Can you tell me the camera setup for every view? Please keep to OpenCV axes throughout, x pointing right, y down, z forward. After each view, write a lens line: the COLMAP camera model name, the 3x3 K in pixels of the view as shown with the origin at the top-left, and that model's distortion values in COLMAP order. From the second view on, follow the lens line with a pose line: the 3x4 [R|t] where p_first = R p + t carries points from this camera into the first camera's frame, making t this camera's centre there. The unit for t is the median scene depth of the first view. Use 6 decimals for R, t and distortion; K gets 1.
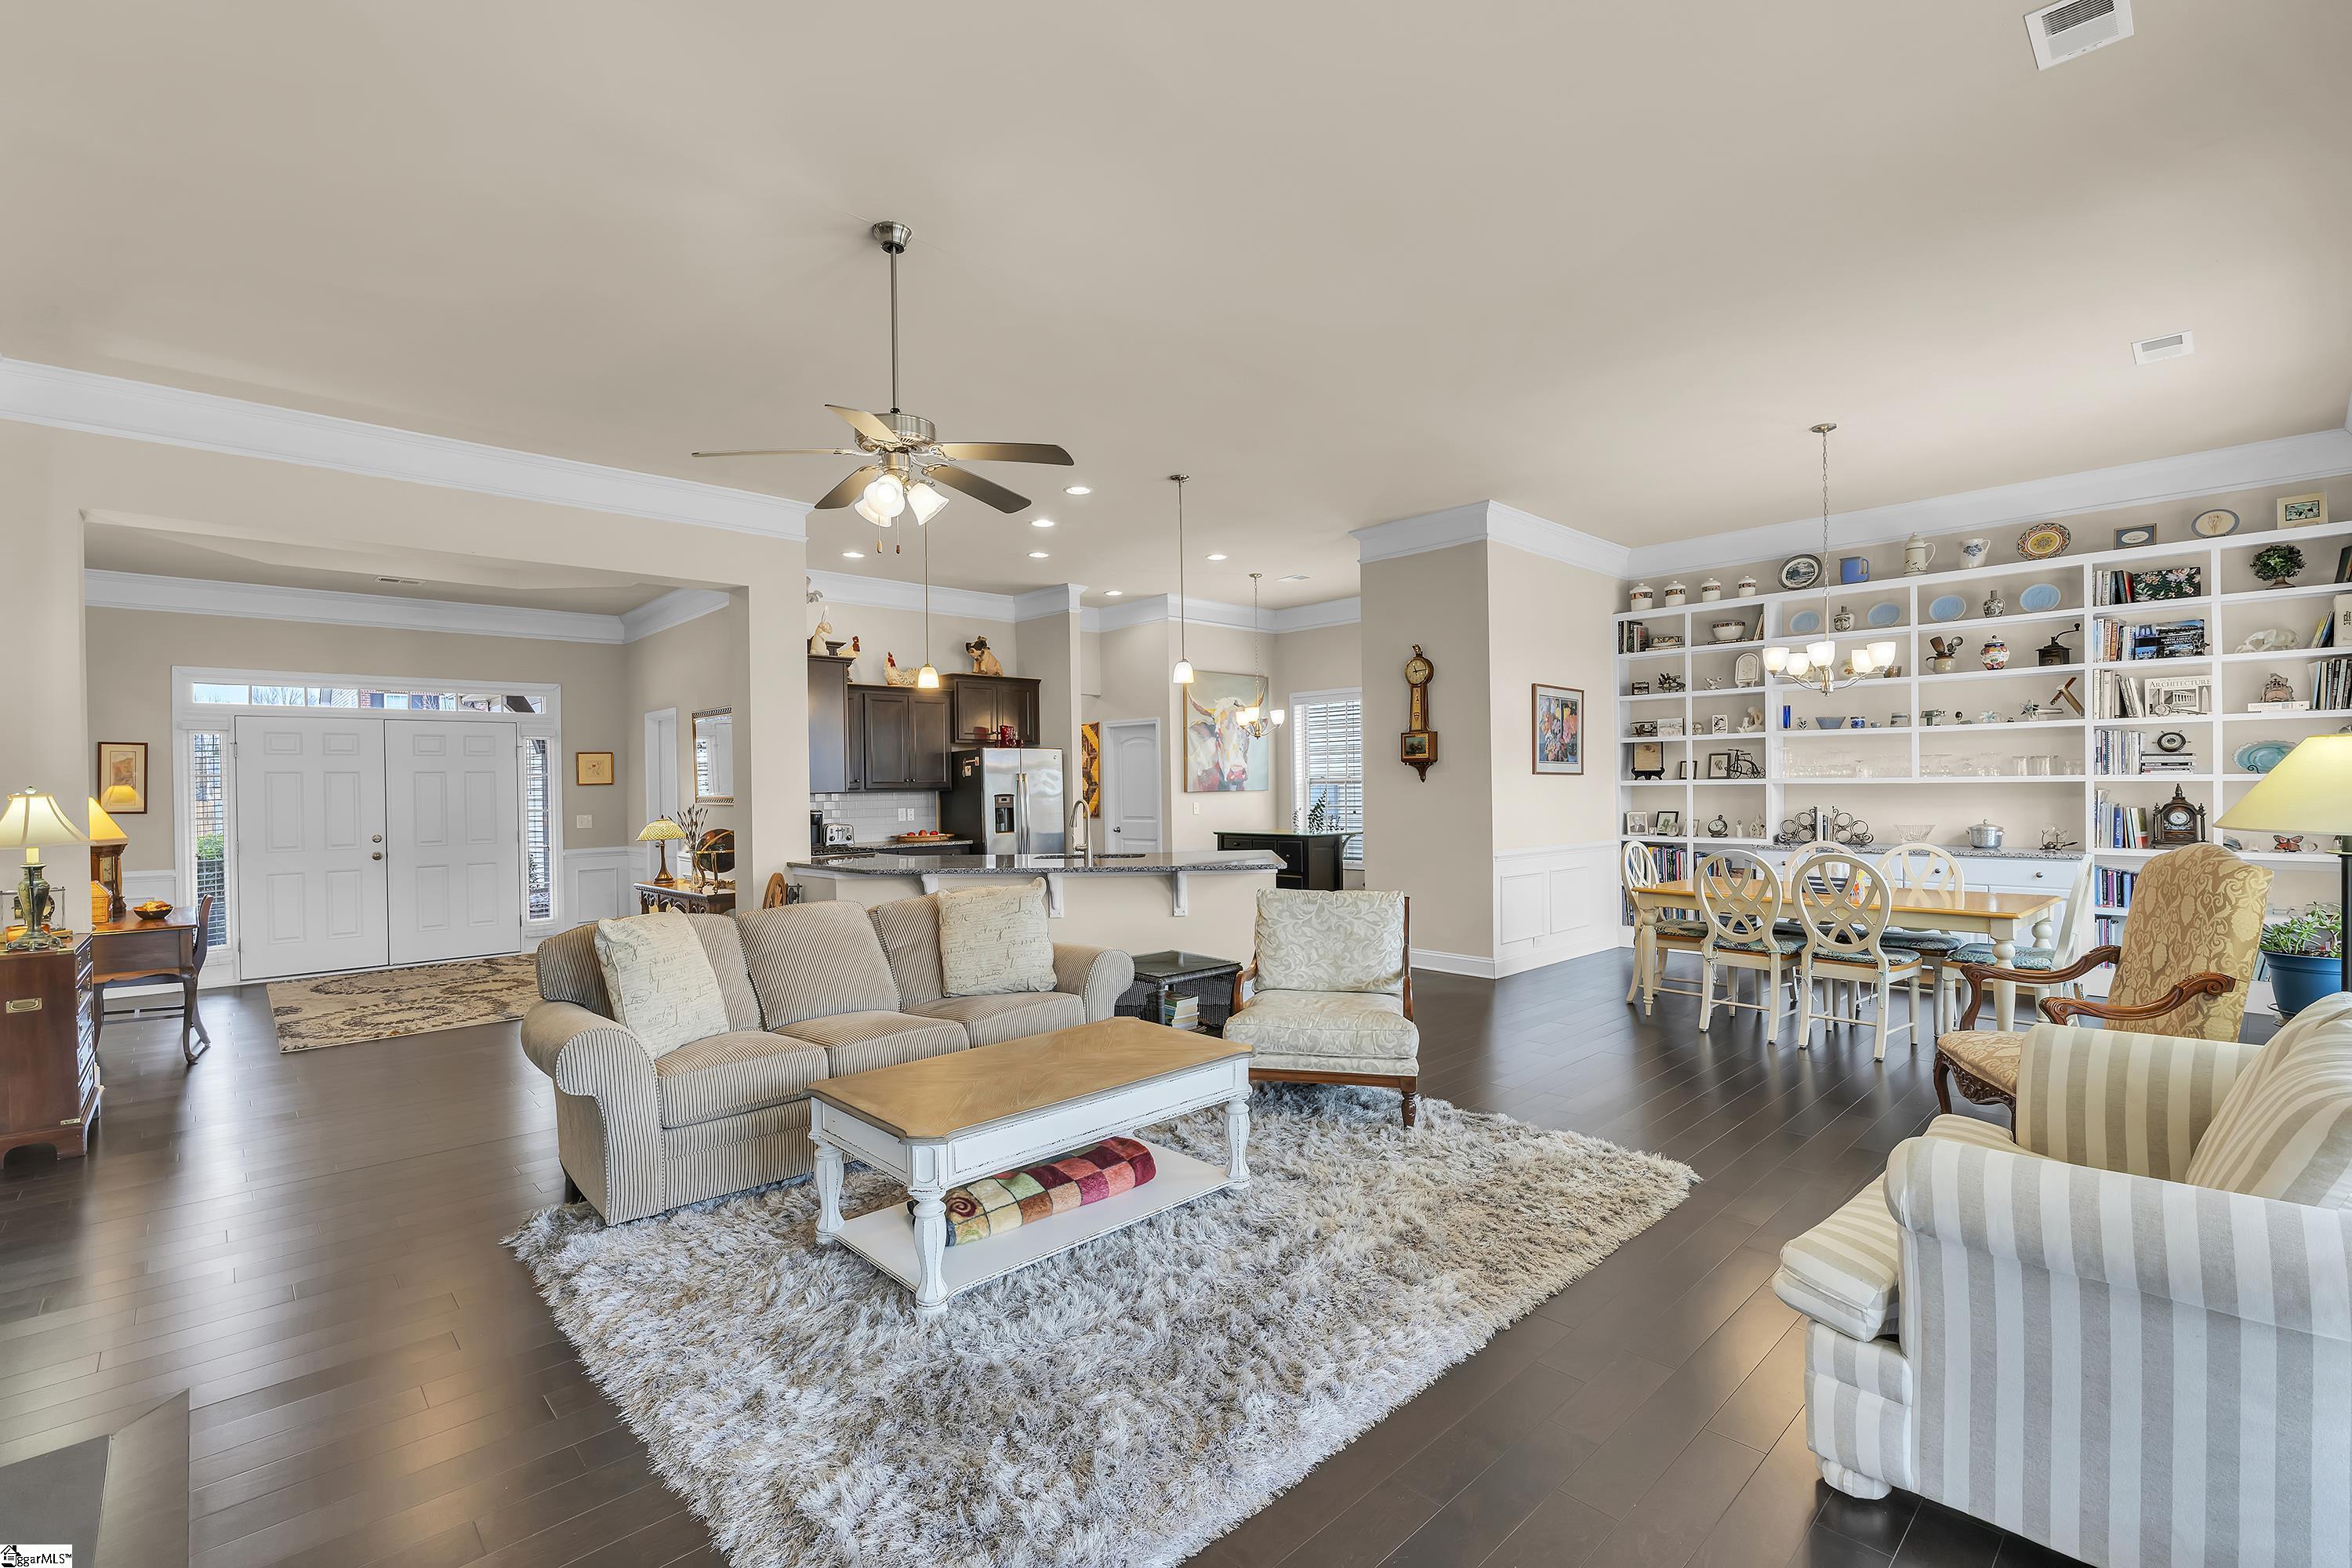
lens RADIAL K [[1046.4, 0, 1174.6], [0, 1046.4, 795.8], [0, 0, 1]] dist [-0.000581, -0.000078]
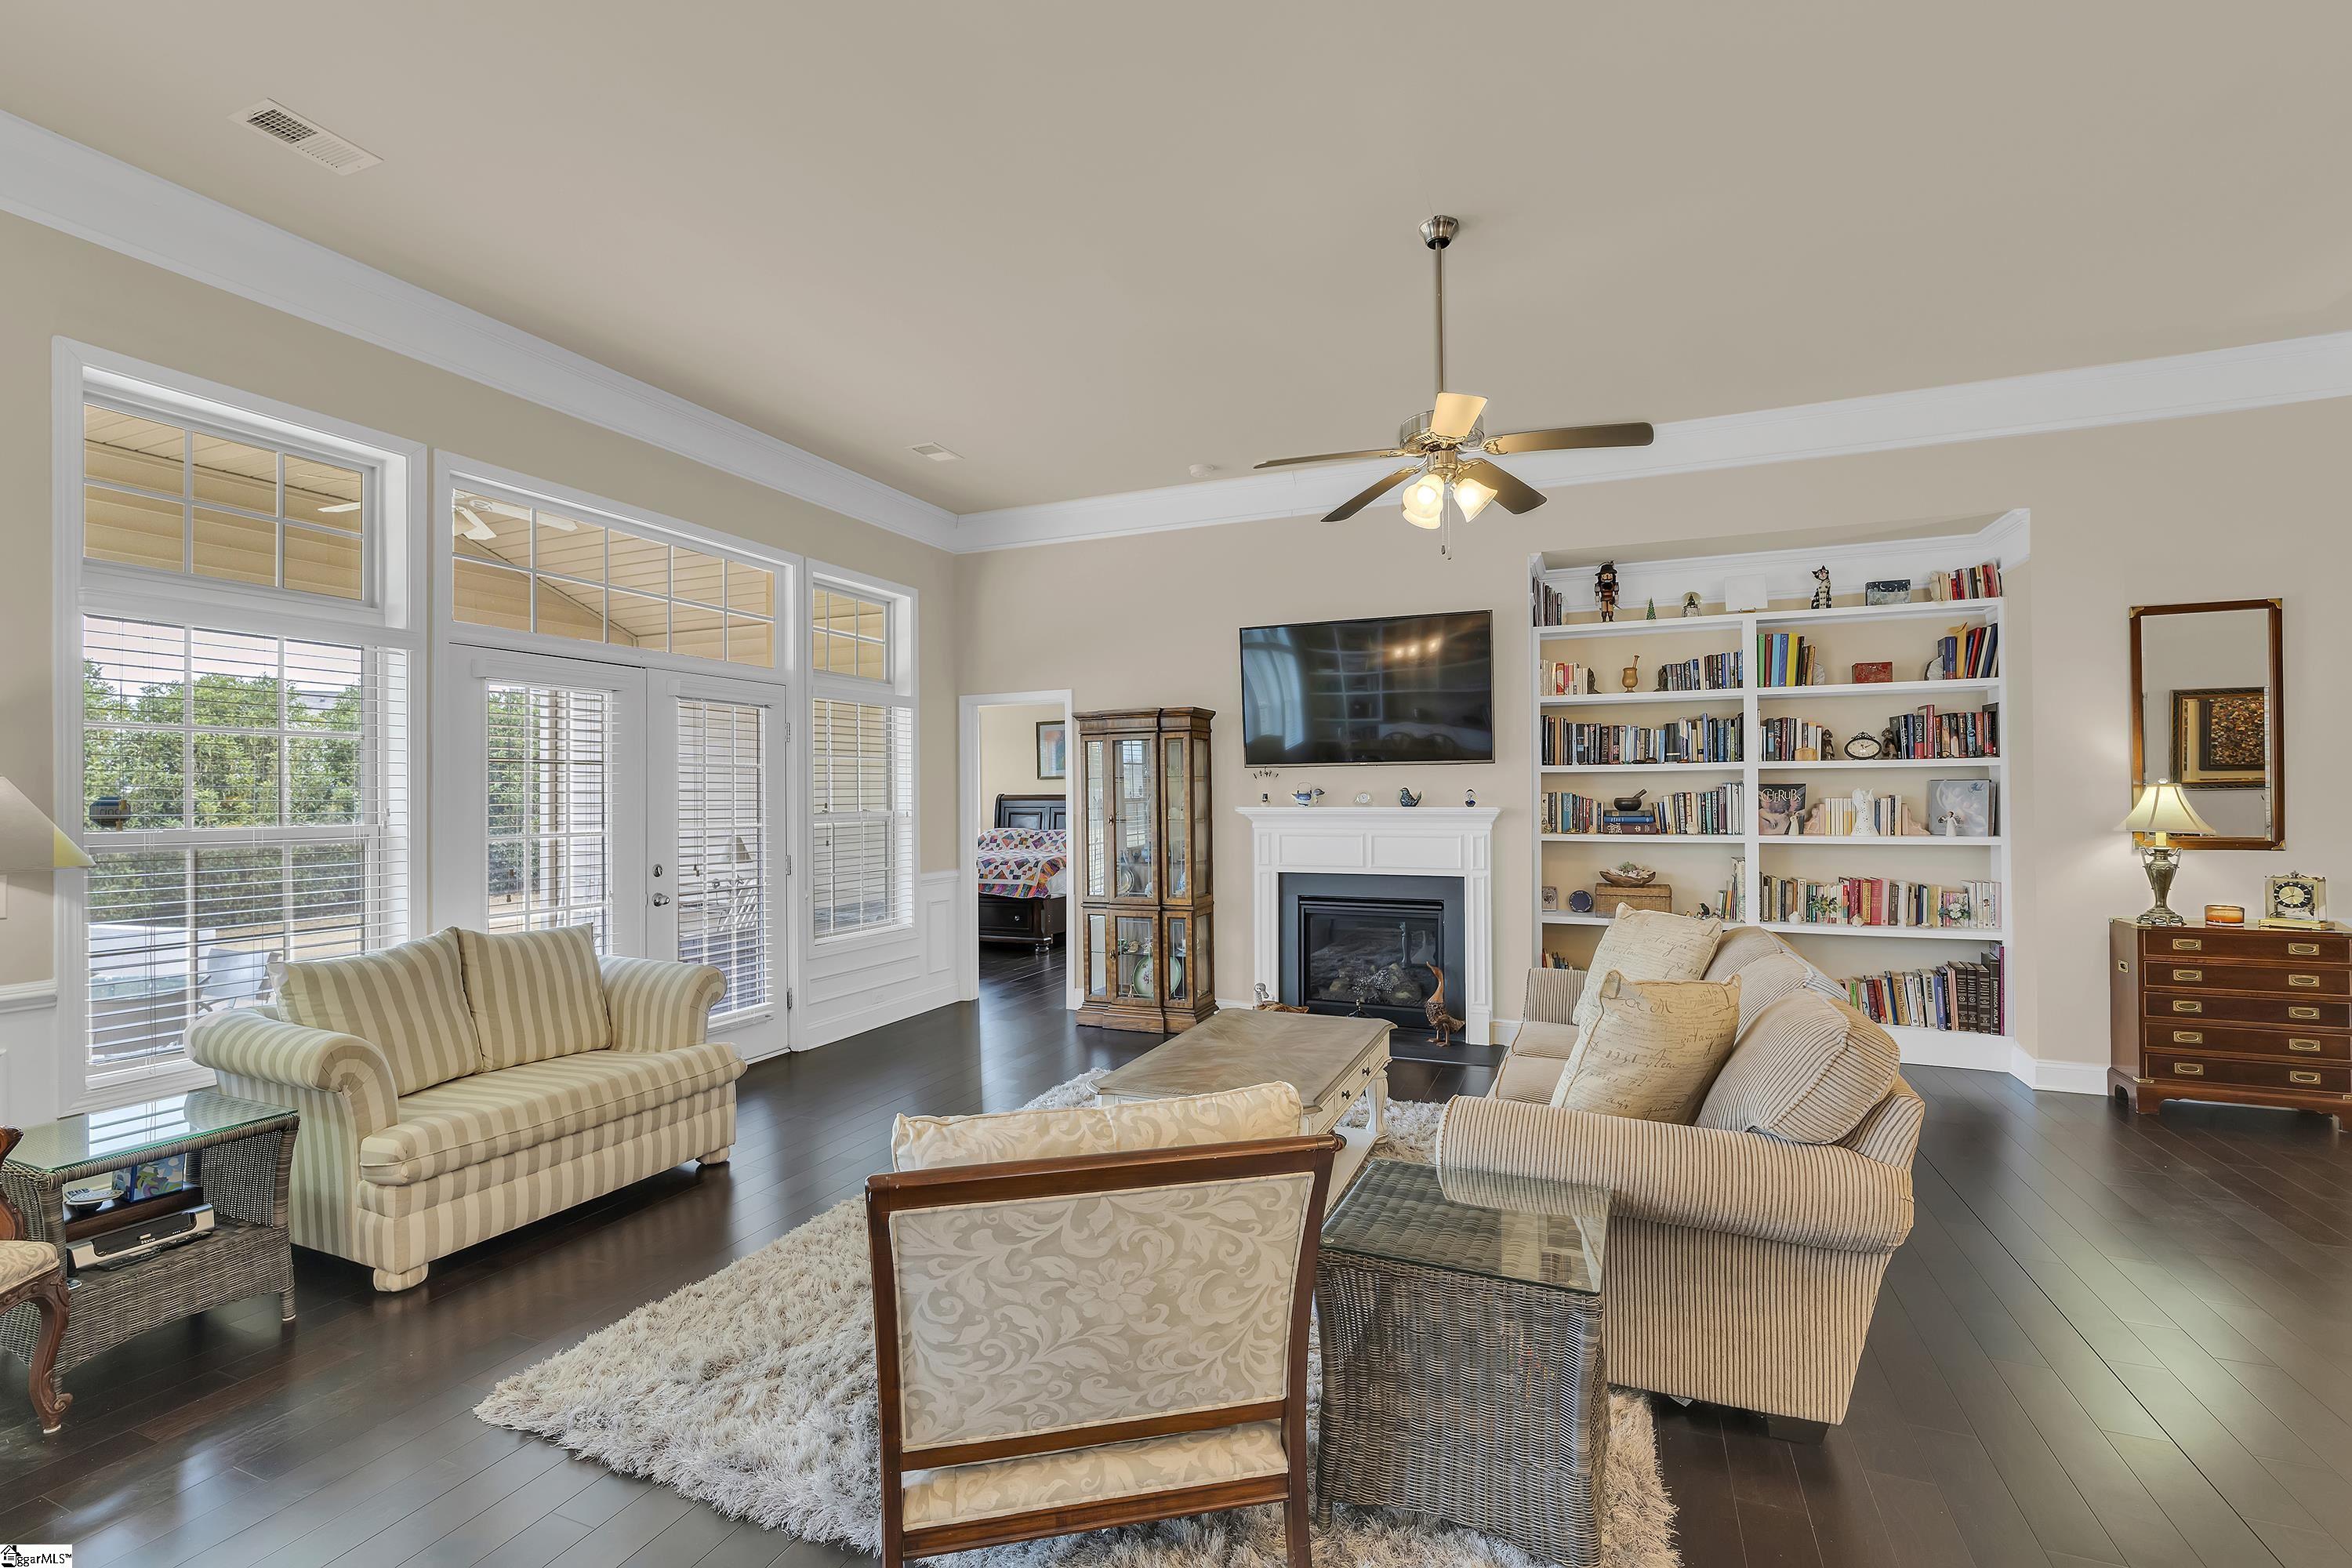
lens RADIAL K [[1022.3, 0, 1178.6], [0, 1022.3, 786.3], [0, 0, 1]] dist [-0.001692, -0.000115]
pose [[-0.911702, 0.016239, -0.410531, 0.168822], [0.014122, 0.999867, 0.008189, -0.012673], [0.410609, 0.001668, -0.911810, 0.843973]]
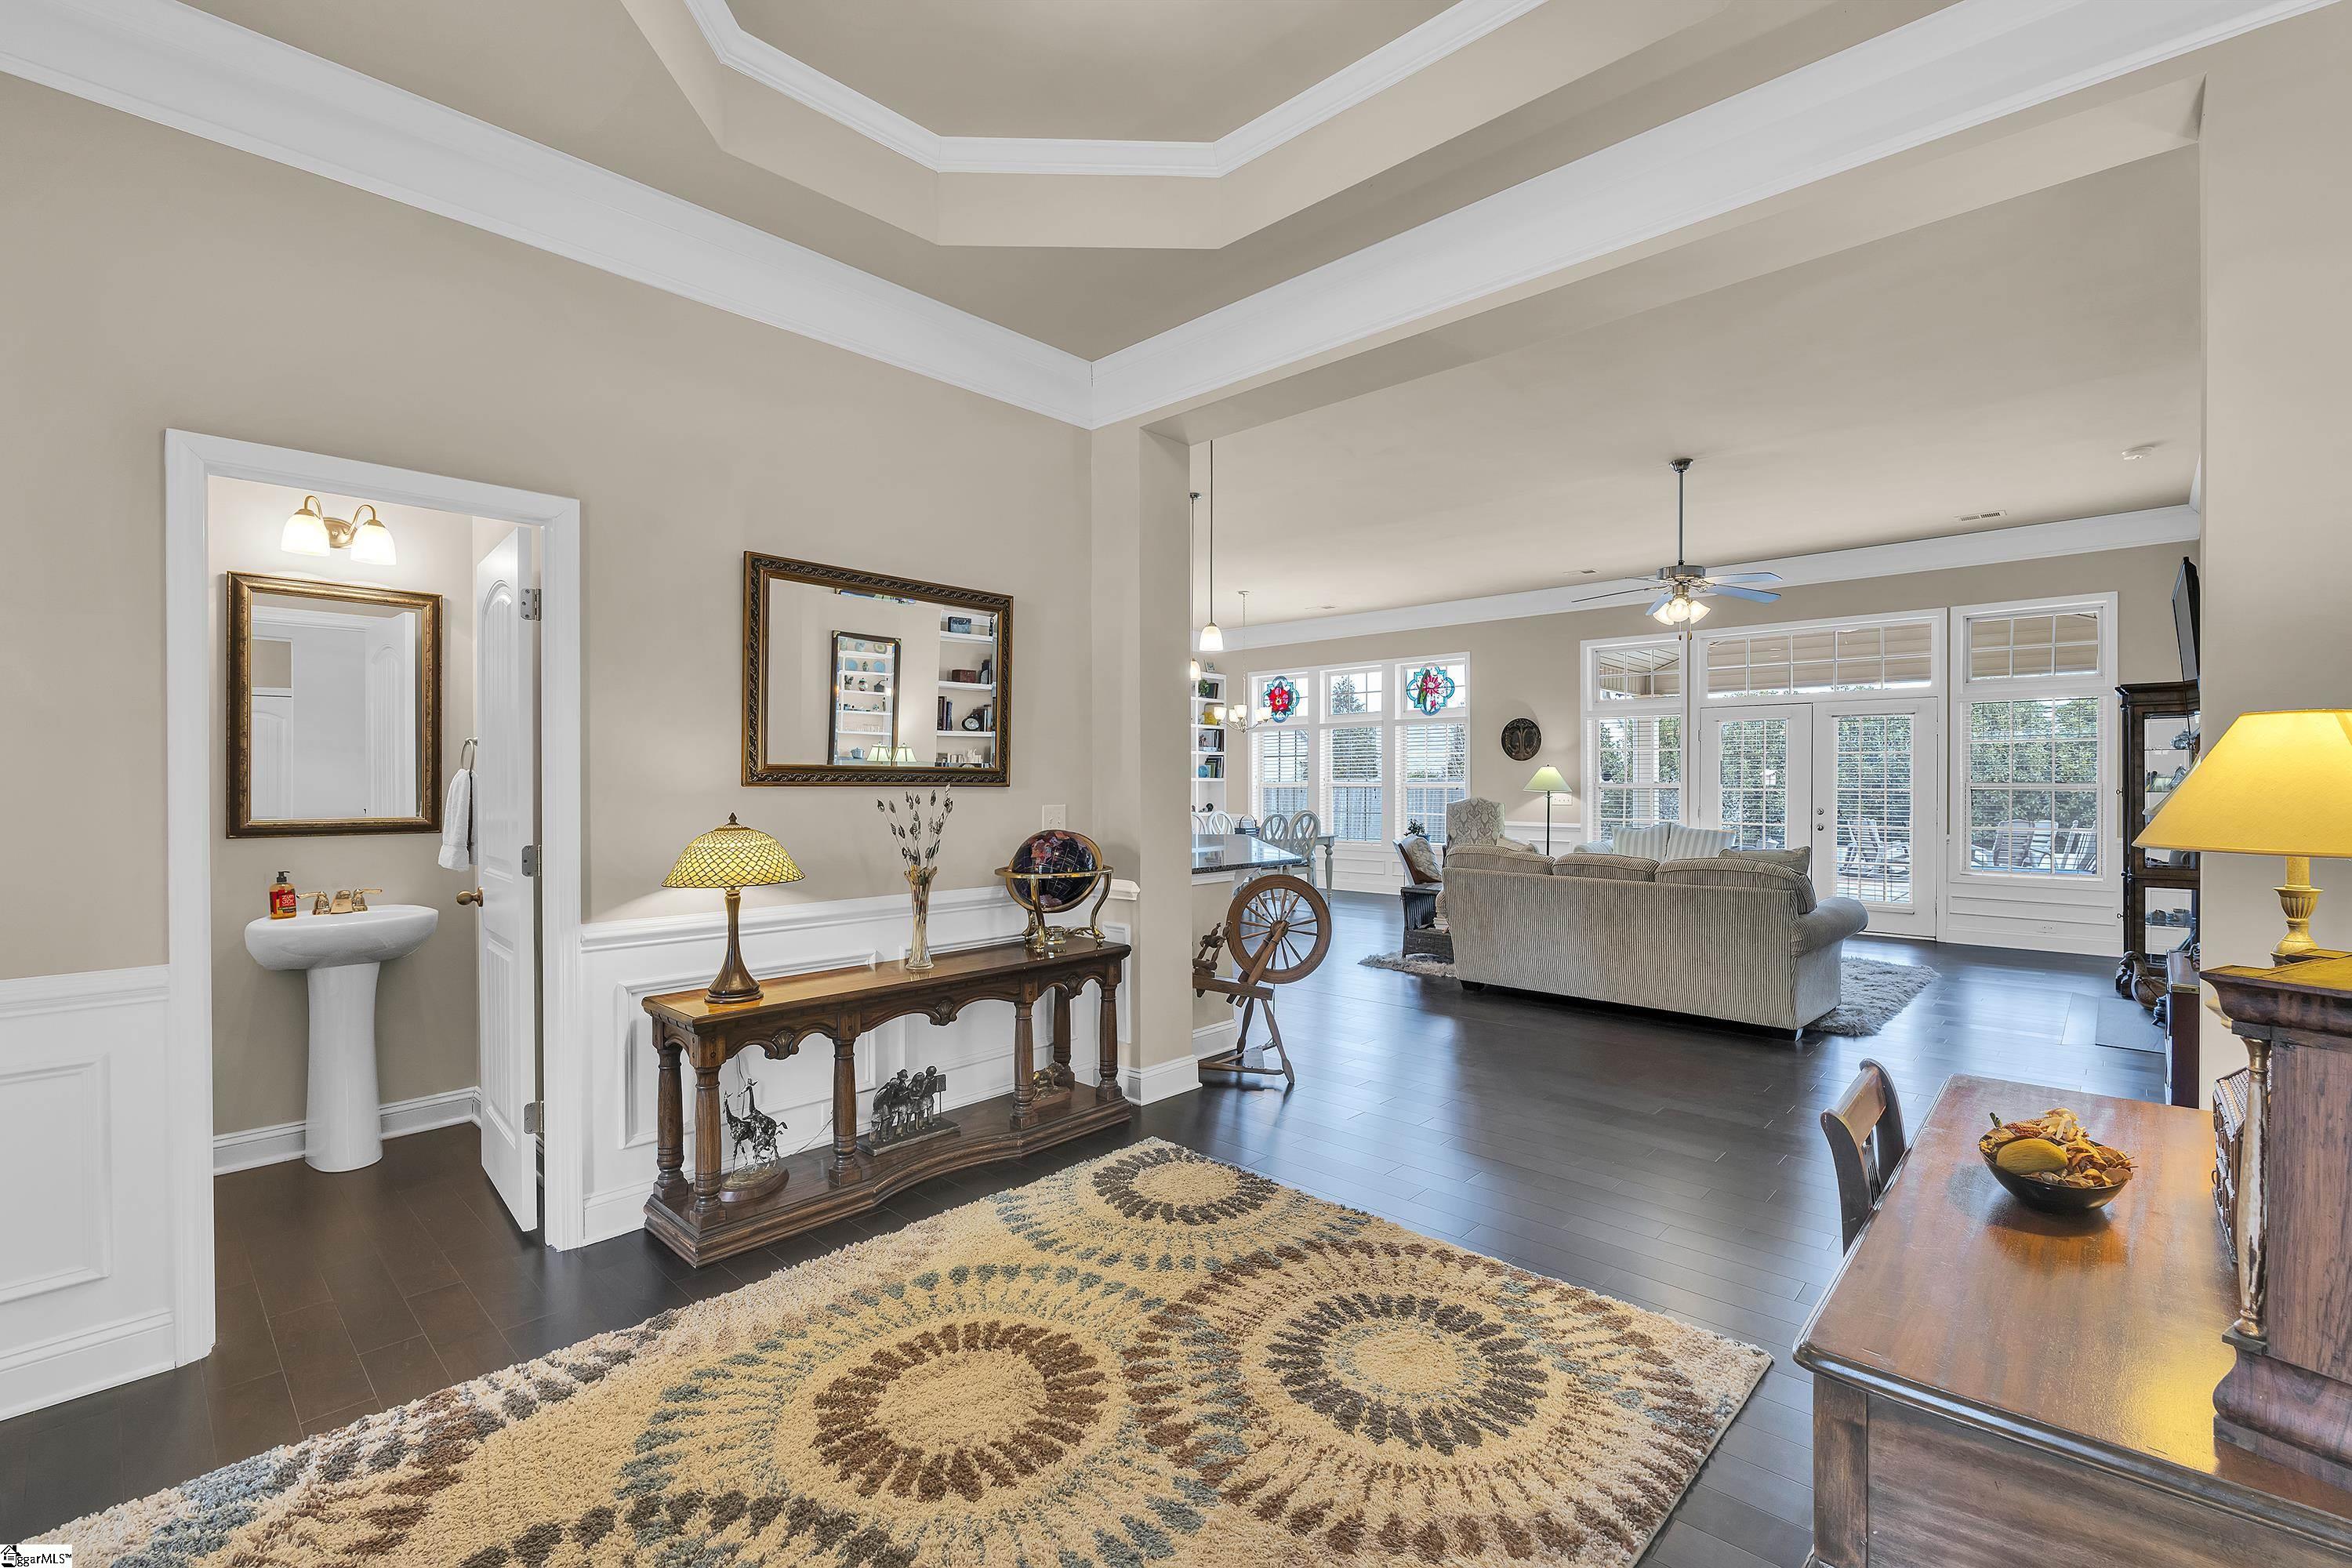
lens RADIAL K [[1022.3, 0, 1178.6], [0, 1022.3, 786.3], [0, 0, 1]] dist [-0.001692, -0.000115]
pose [[-0.071015, 0.008759, 0.997437, -0.933162], [0.013287, 0.999881, -0.007835, 0.011021], [-0.997387, 0.012697, -0.071123, 0.954329]]
